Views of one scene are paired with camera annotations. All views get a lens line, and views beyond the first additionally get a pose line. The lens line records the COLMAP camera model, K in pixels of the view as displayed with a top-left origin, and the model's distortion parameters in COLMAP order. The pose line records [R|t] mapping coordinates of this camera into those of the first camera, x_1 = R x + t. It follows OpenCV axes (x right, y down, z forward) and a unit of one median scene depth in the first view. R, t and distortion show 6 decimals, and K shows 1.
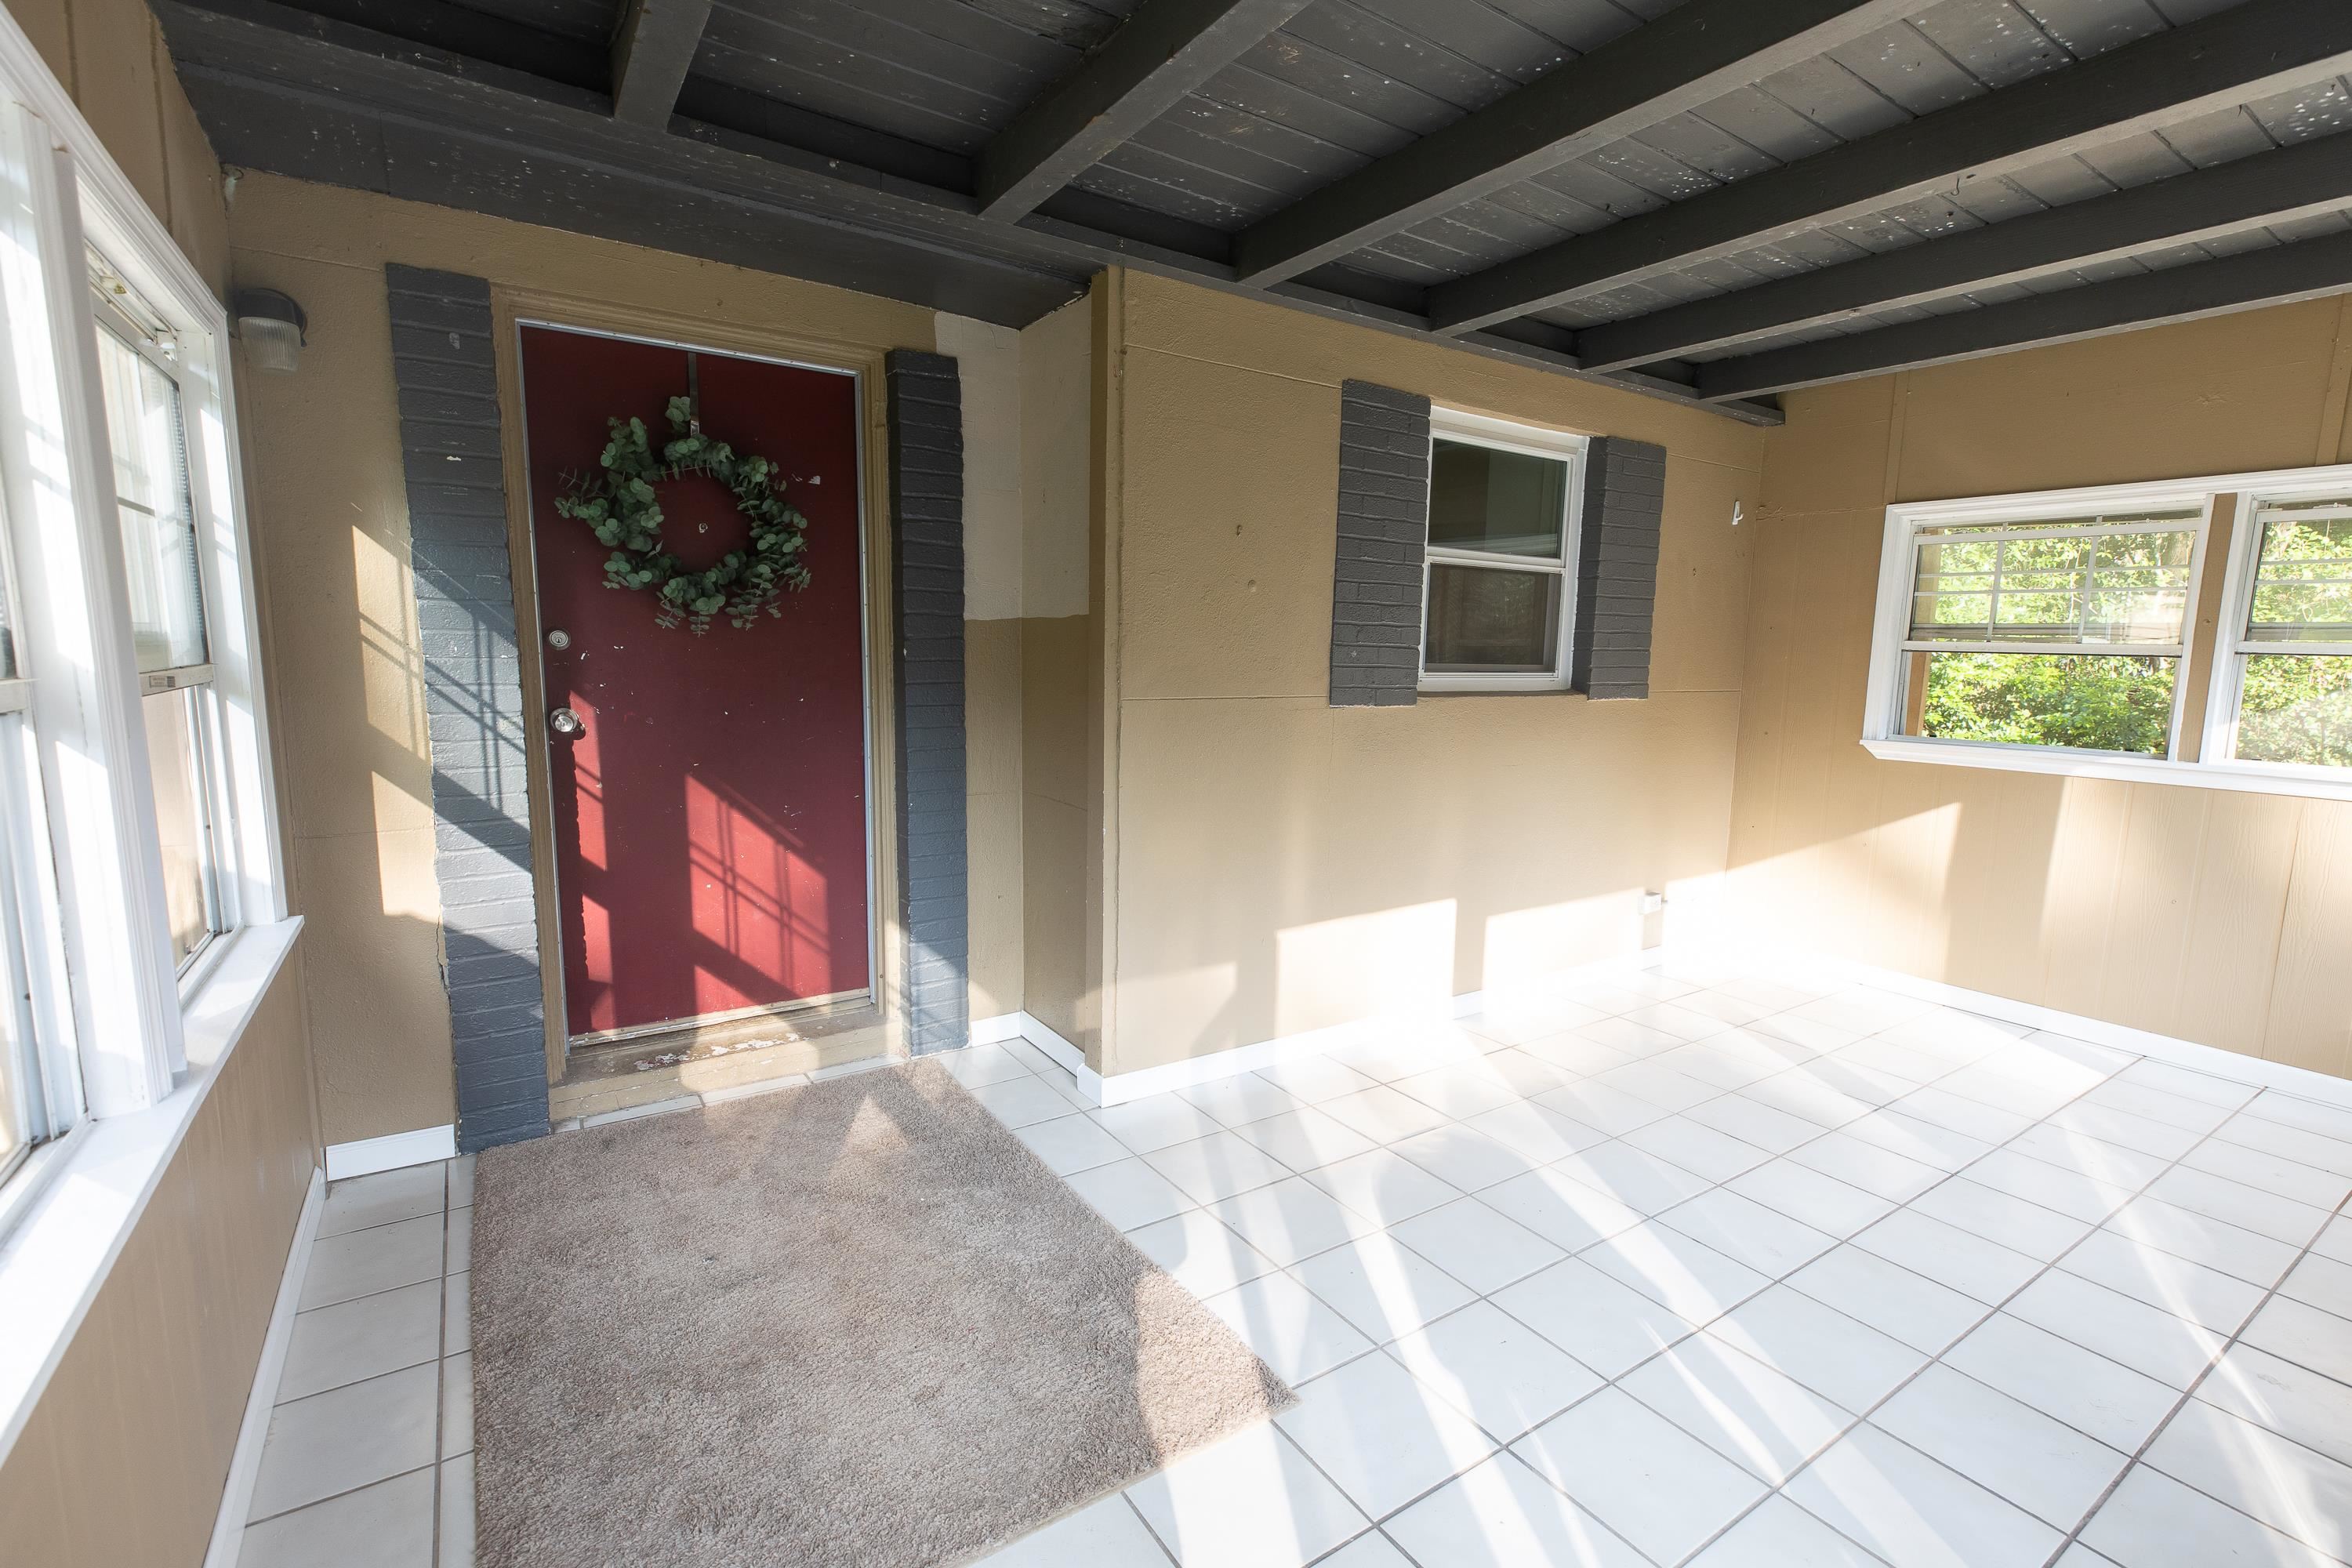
lens RADIAL K [[1042.3, 0, 1176.0], [0, 1042.3, 784.0], [0, 0, 1]] dist [0.000624, 0.000056]
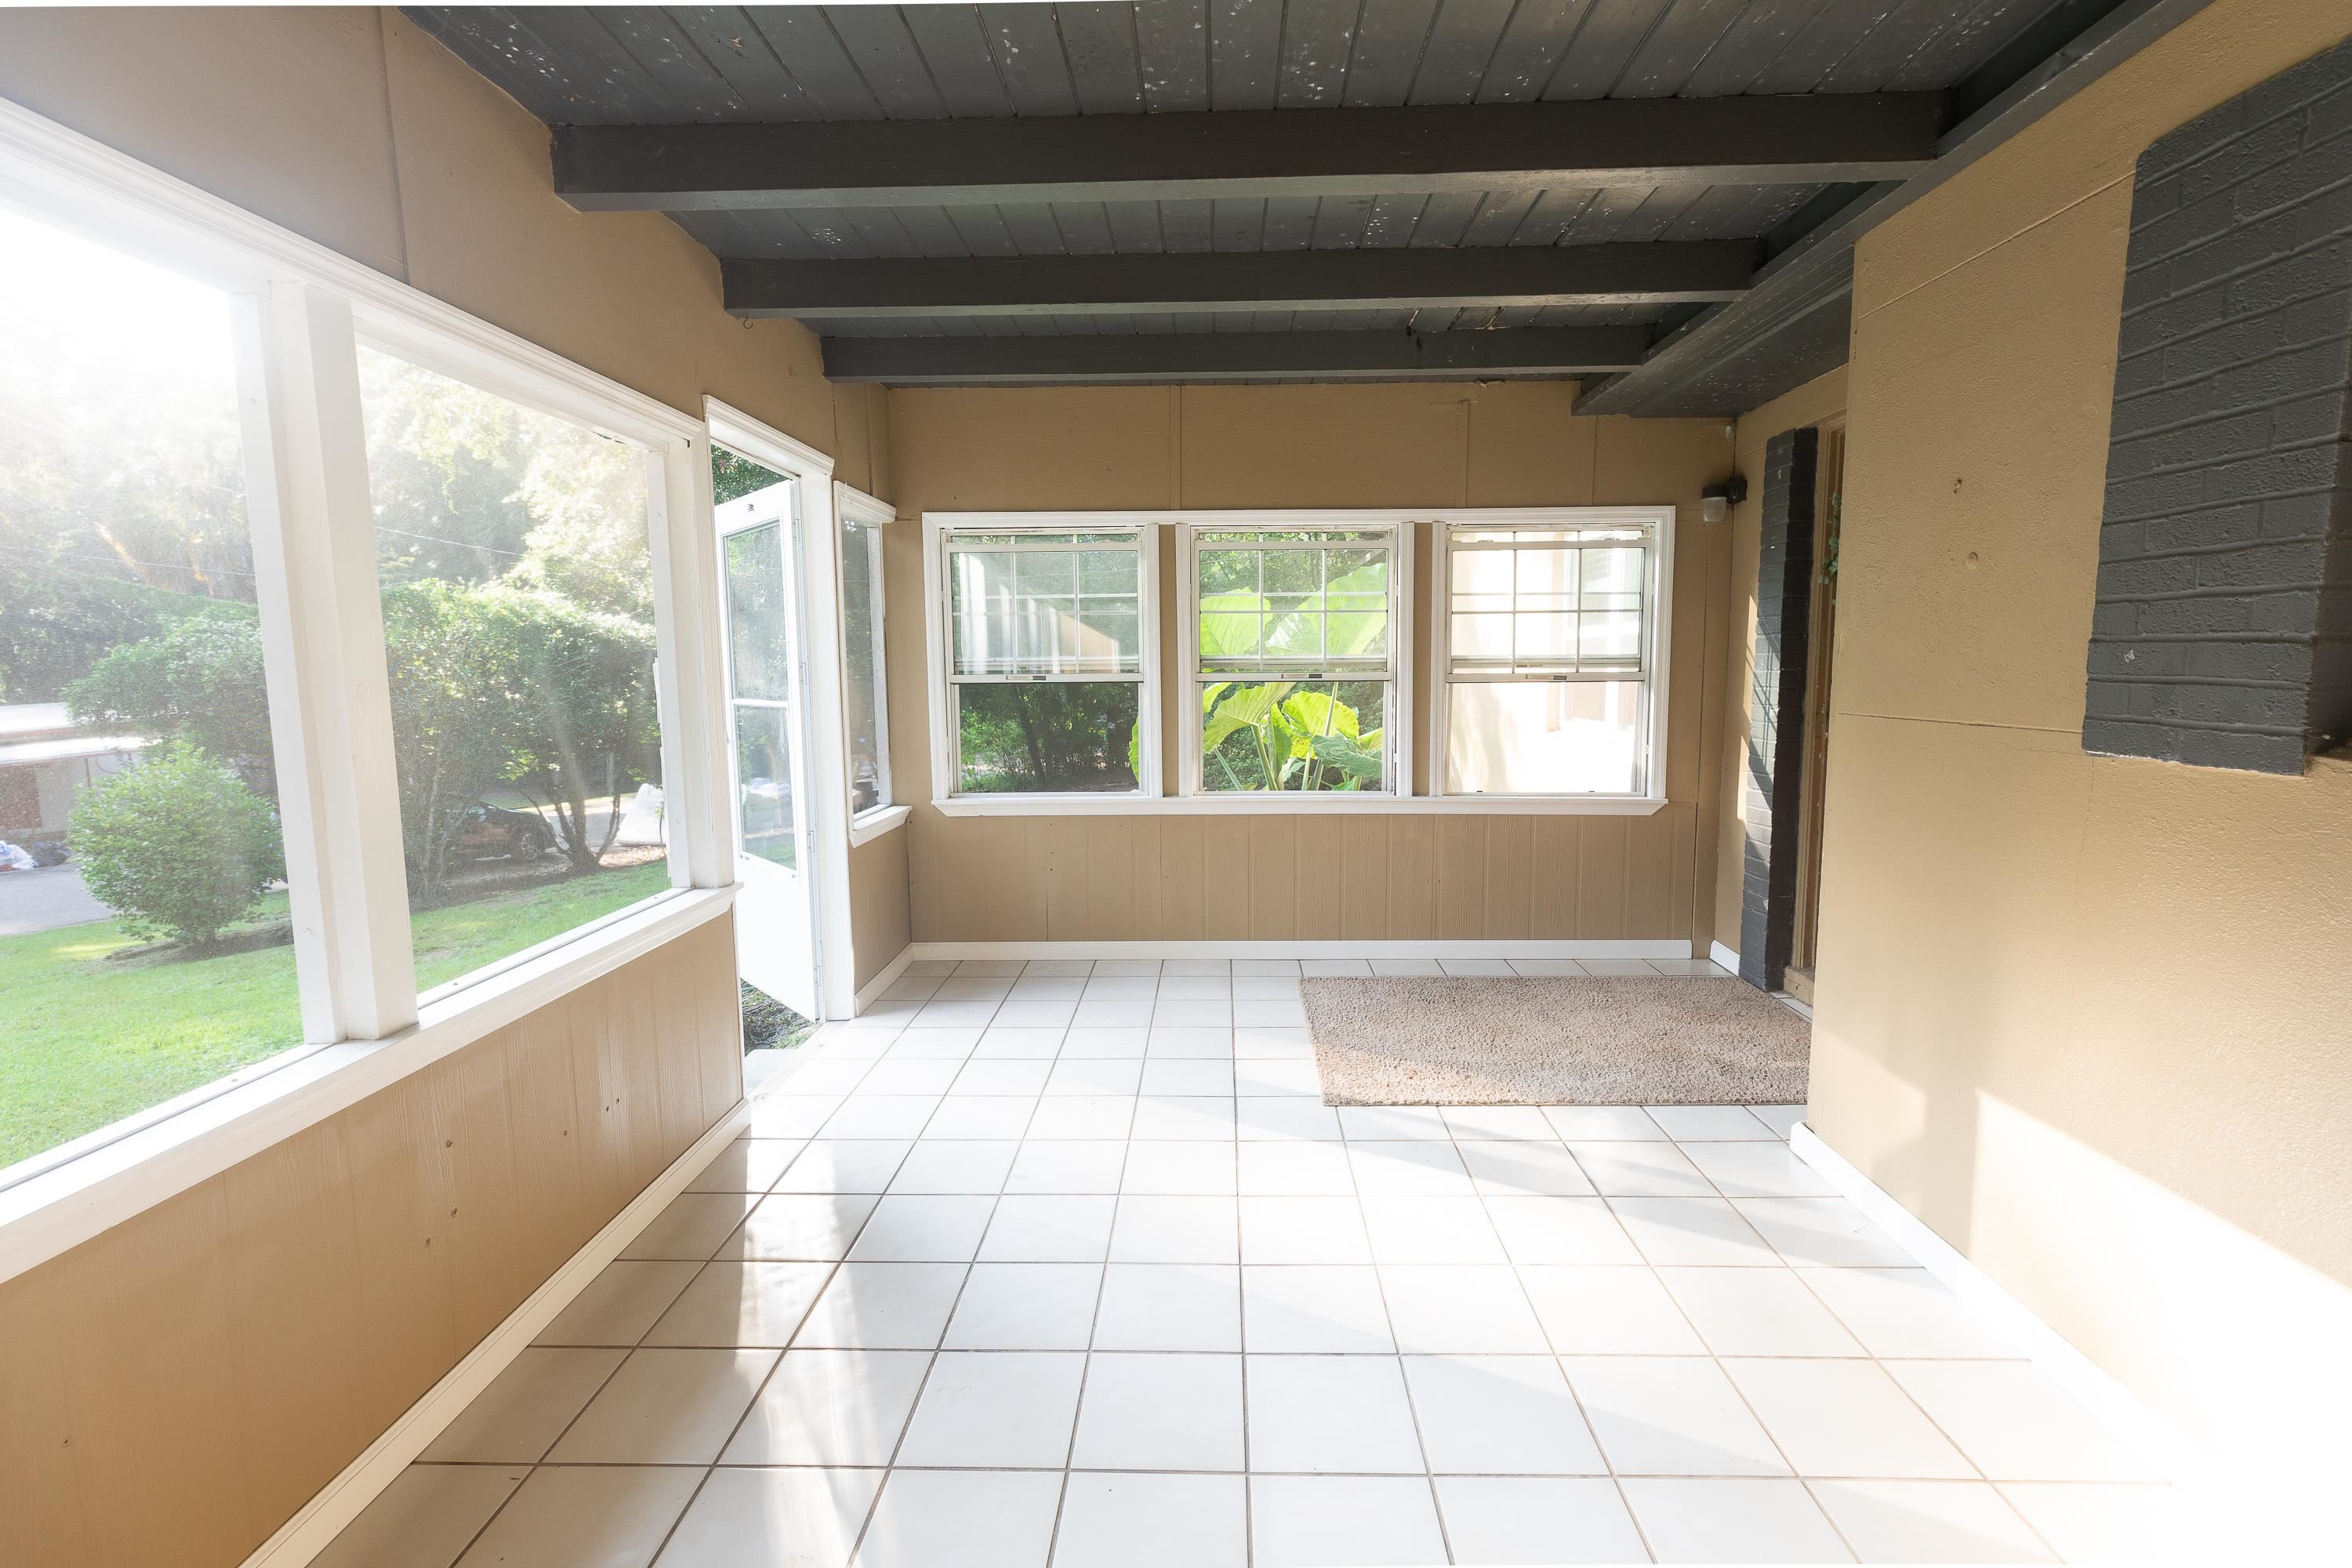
lens RADIAL K [[1042.3, 0, 1176.0], [0, 1042.3, 784.0], [0, 0, 1]] dist [0.000624, 0.000056]
pose [[-0.588060, 0.082993, -0.804548, 0.915271], [-0.105364, 0.978385, 0.177938, -0.109241], [0.801925, 0.189408, -0.566604, 0.962271]]
